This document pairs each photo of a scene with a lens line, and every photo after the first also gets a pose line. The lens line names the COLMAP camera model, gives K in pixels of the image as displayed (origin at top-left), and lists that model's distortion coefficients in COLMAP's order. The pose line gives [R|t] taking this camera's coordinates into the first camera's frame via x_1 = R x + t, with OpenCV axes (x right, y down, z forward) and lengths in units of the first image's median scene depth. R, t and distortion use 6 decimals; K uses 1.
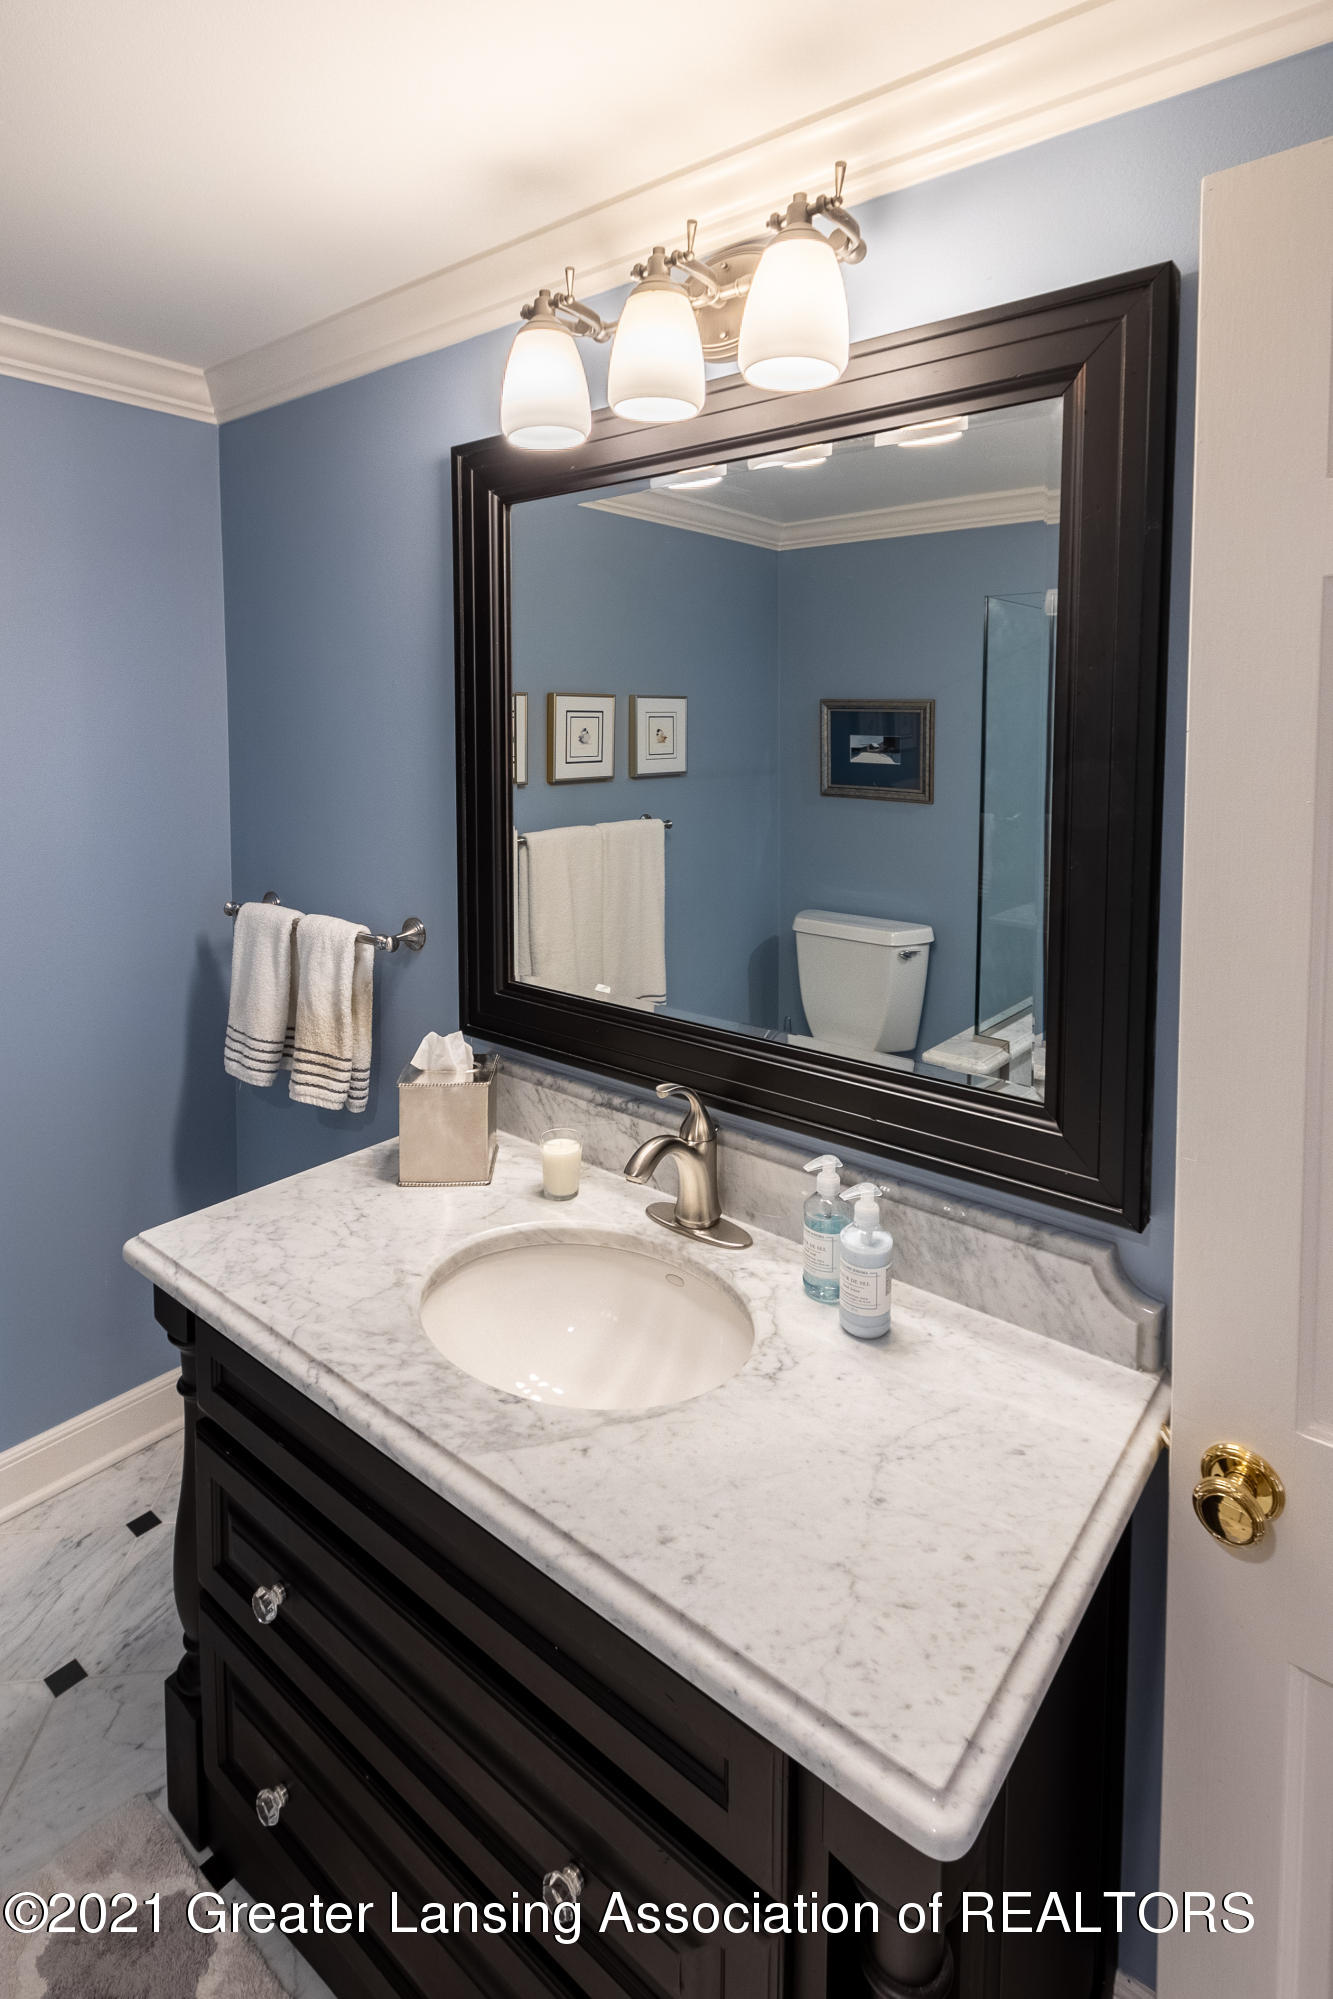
lens RADIAL K [[993.7, 0, 667.1], [0, 993.7, 998.5], [0, 0, 1]] dist [-0.002643, -0.000270]
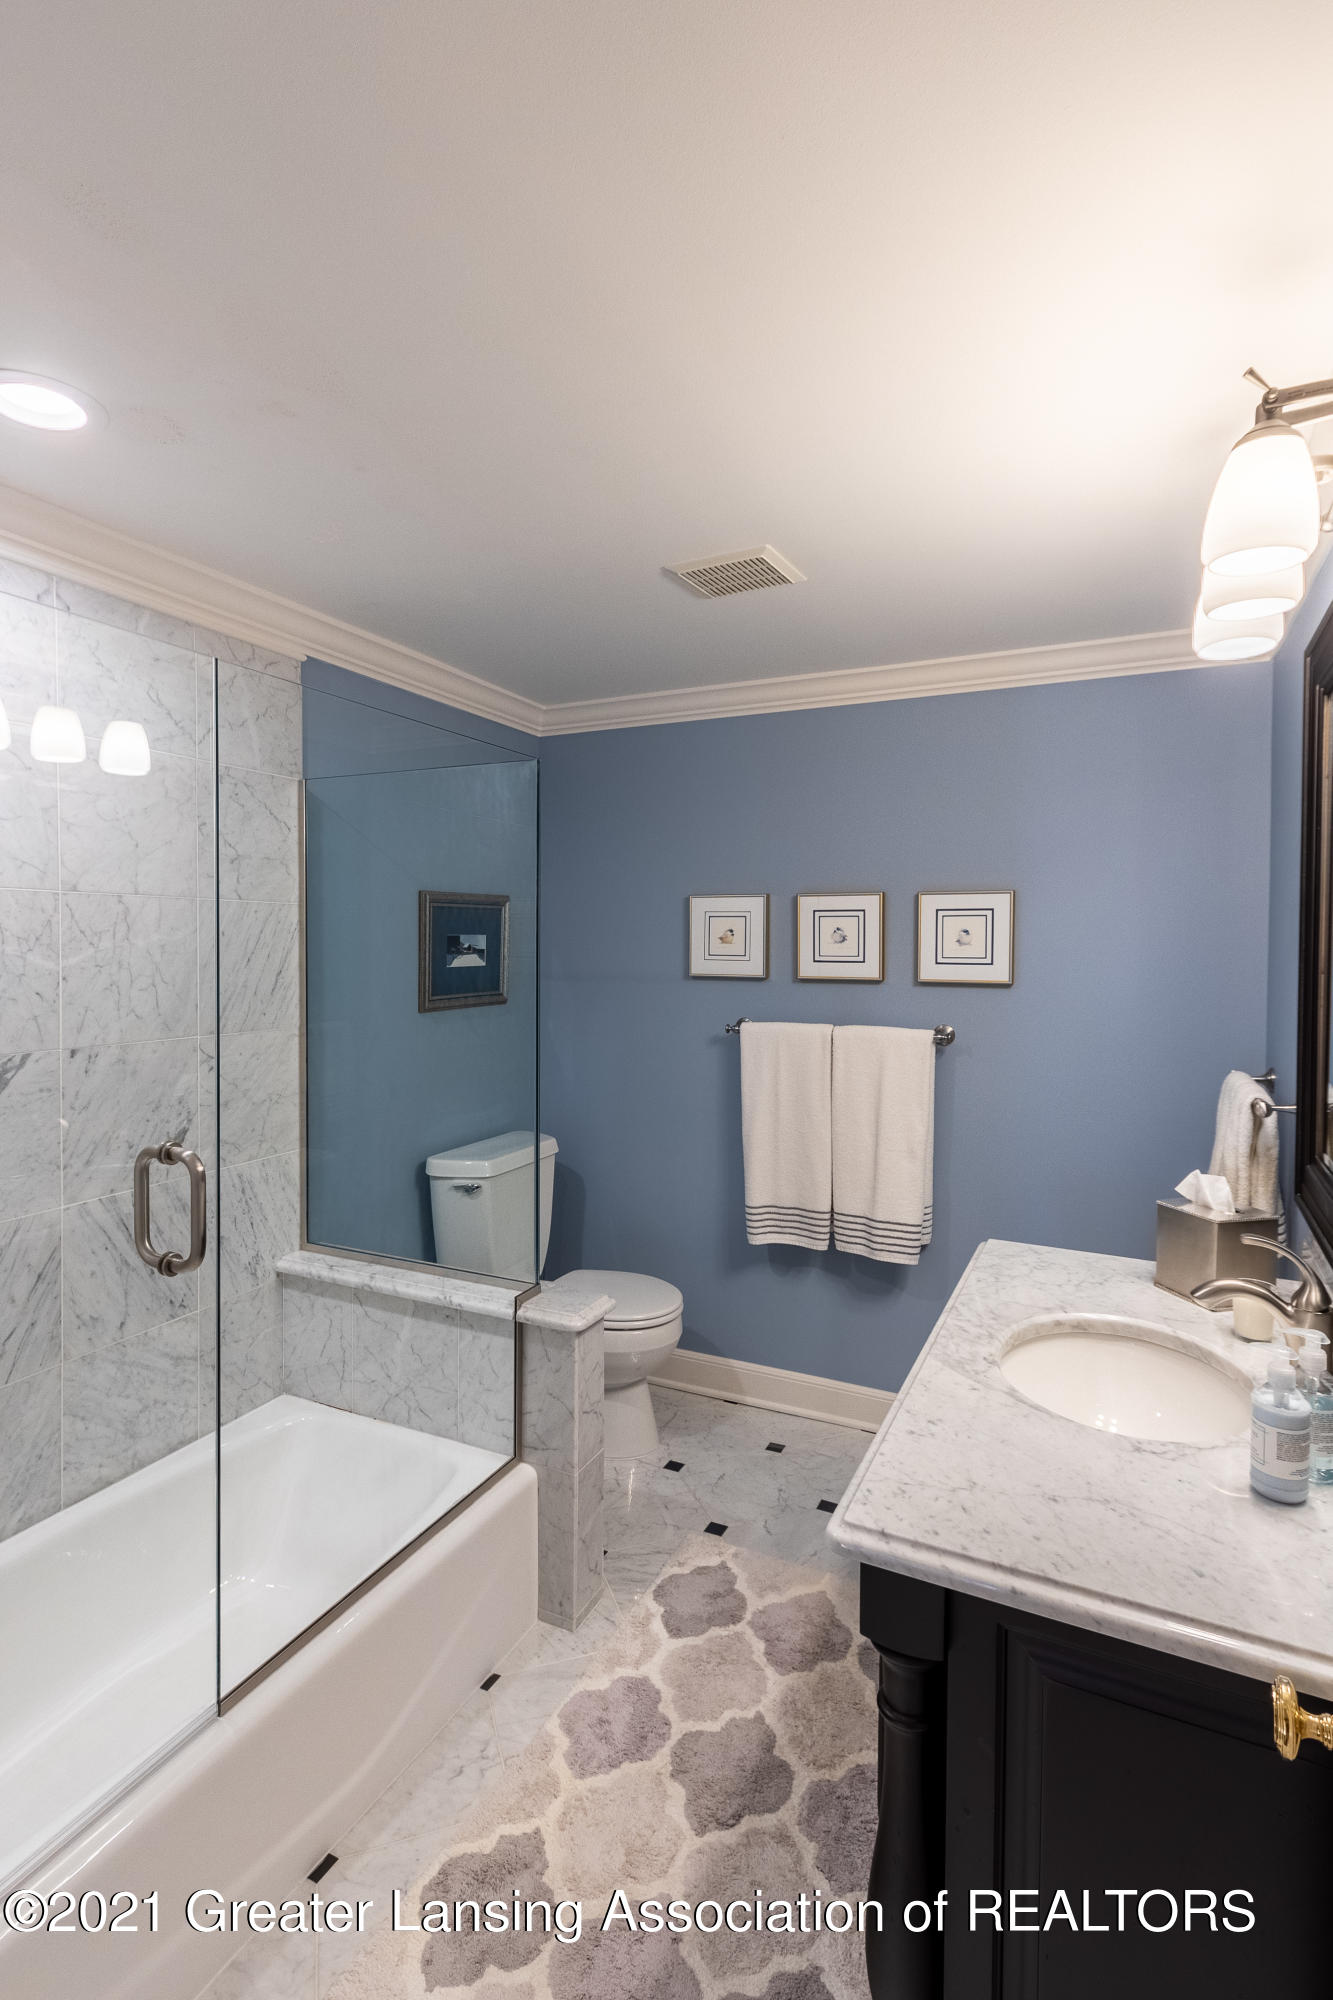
lens RADIAL K [[994.2, 0, 664.3], [0, 994.2, 988.6], [0, 0, 1]] dist [-0.002643, -0.000270]
pose [[0.233525, 0.045959, -0.971264, 1.051349], [-0.259153, 0.965693, -0.016614, 0.012405], [0.937180, 0.255586, 0.237423, 0.037240]]
